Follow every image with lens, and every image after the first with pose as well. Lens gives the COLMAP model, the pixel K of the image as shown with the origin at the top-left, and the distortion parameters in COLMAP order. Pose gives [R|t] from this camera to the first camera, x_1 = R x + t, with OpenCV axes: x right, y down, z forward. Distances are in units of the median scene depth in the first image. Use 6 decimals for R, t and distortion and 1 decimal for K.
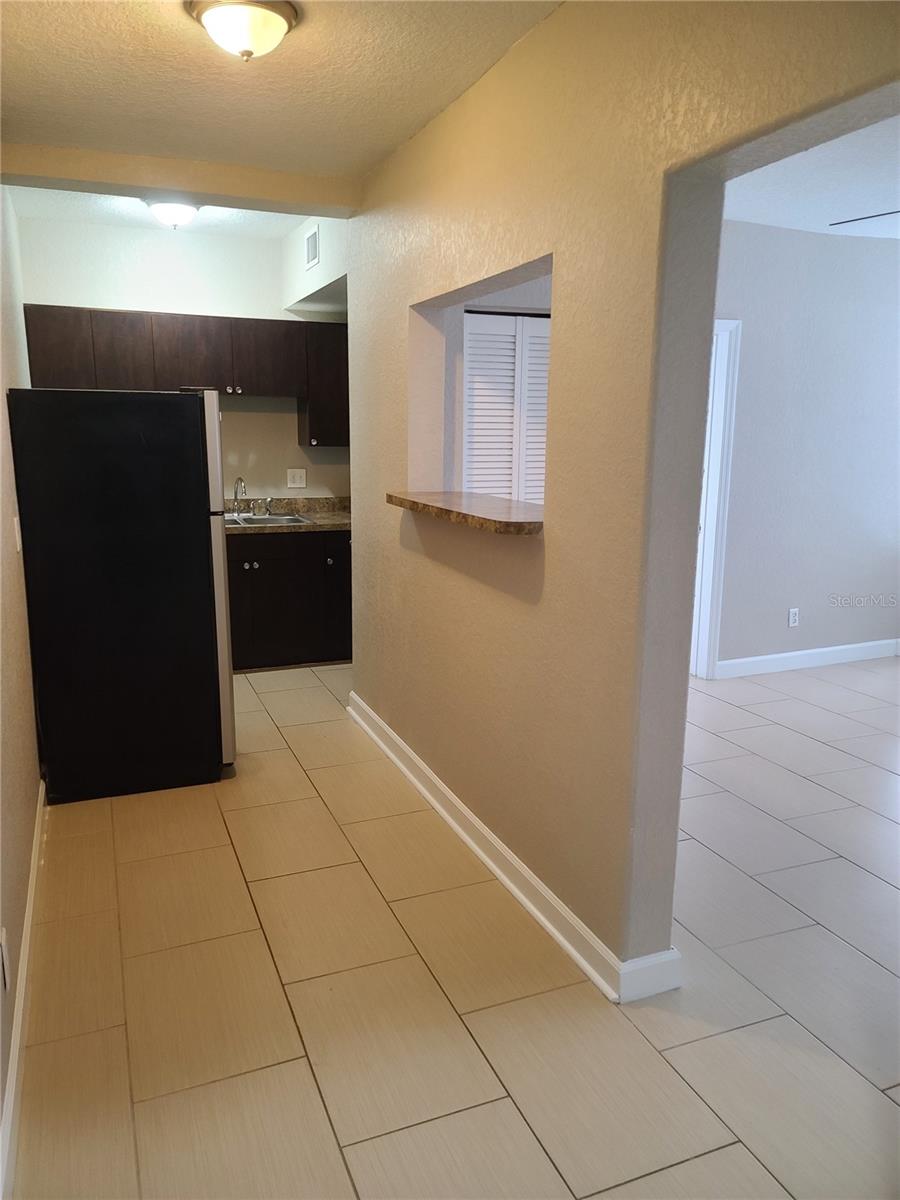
lens RADIAL K [[884.1, 0, 450.0], [0, 884.1, 600.0], [0, 0, 1]] dist [0.058243, -0.000634]
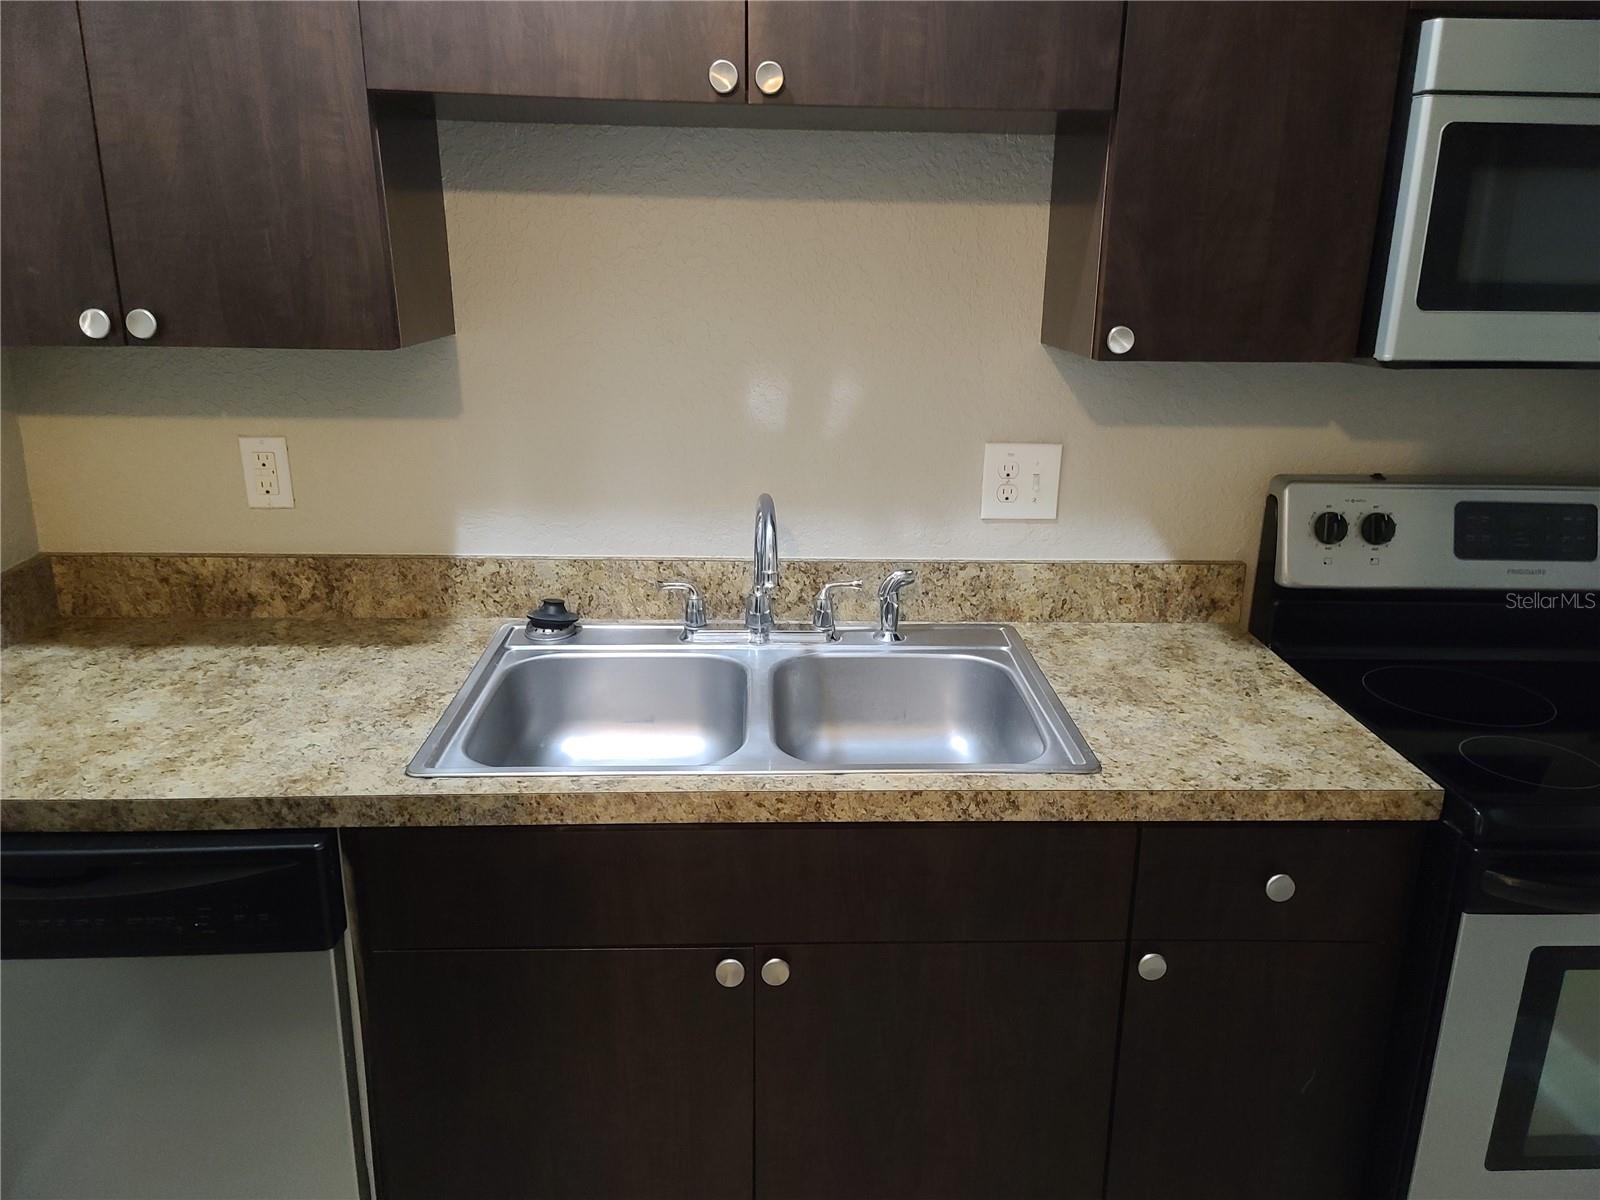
lens RADIAL K [[1178.7, 0, 800.0], [0, 1178.7, 600.0], [0, 0, 1]] dist [0.058243, -0.000634]
pose [[0.936926, 0.098771, -0.335282, -0.118996], [-0.069310, 0.992695, 0.098756, -0.133858], [0.342587, -0.069289, 0.936927, 0.680447]]
